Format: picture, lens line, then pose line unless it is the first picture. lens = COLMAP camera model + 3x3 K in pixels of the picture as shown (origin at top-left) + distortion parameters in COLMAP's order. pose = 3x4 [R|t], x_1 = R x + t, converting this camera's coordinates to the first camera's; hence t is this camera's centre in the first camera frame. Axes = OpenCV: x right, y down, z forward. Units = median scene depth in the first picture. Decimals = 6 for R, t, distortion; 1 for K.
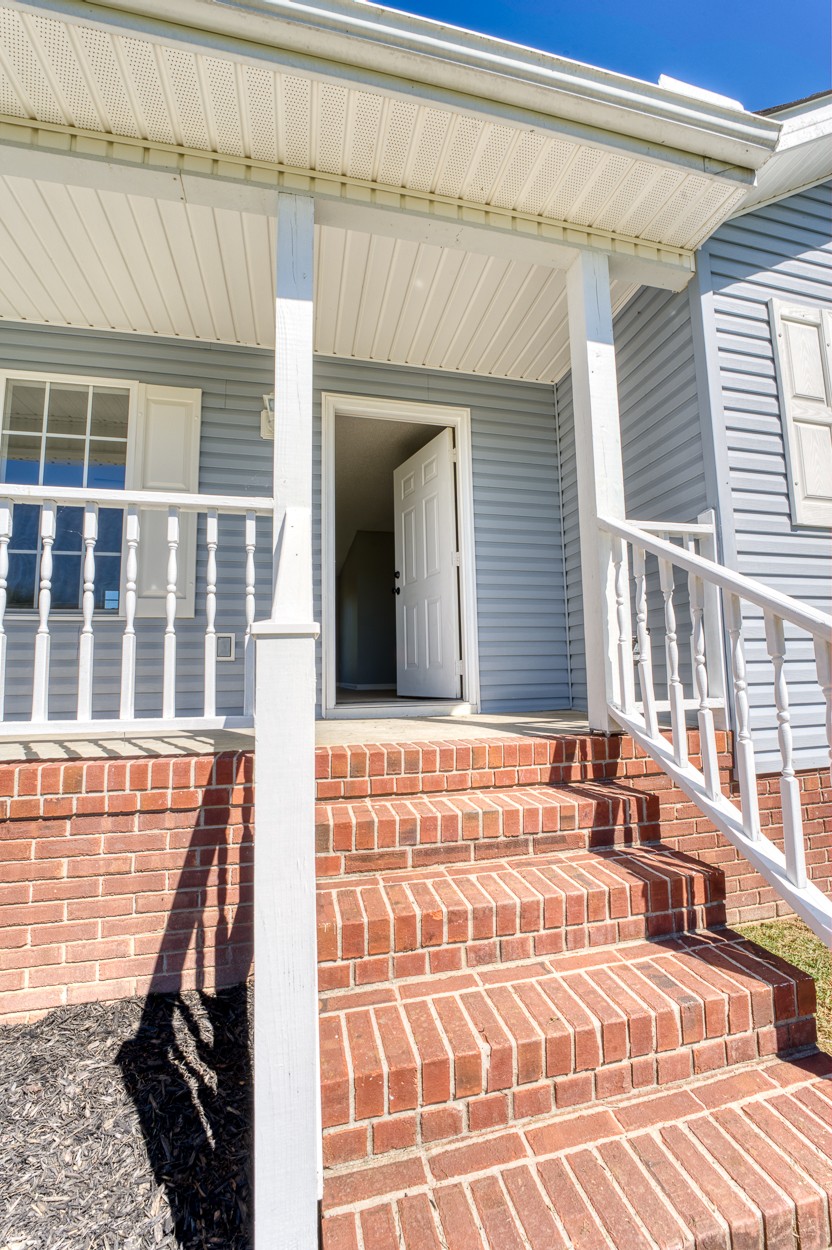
lens RADIAL K [[506.5, 0, 420.4], [0, 506.5, 626.4], [0, 0, 1]] dist [-0.030332, 0.004685]
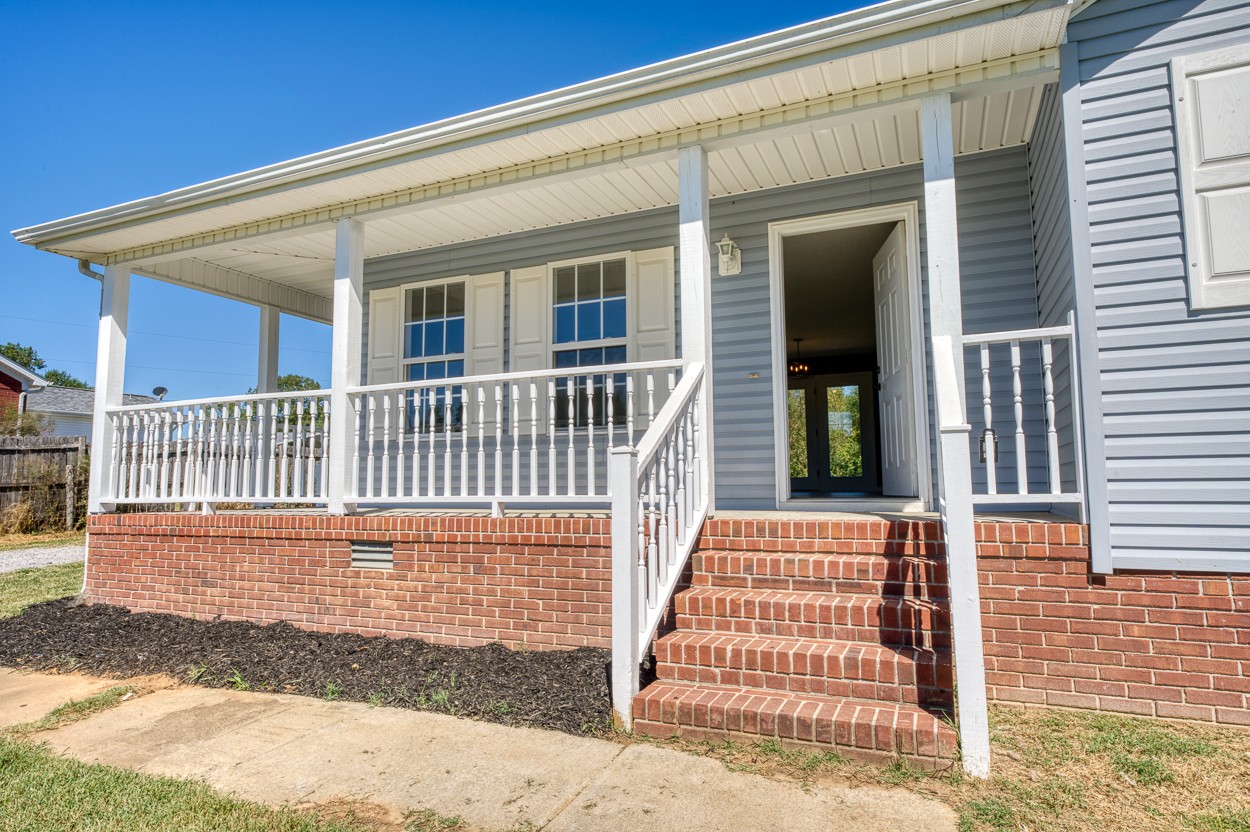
lens RADIAL K [[726.6, 0, 625.0], [0, 726.6, 416.0], [0, 0, 1]] dist [-0.000684, -0.000151]
pose [[0.802354, -0.045688, -0.595098, 0.983723], [0.049417, 0.998728, -0.010049, -0.063437], [0.594800, -0.021345, 0.803590, -1.012471]]
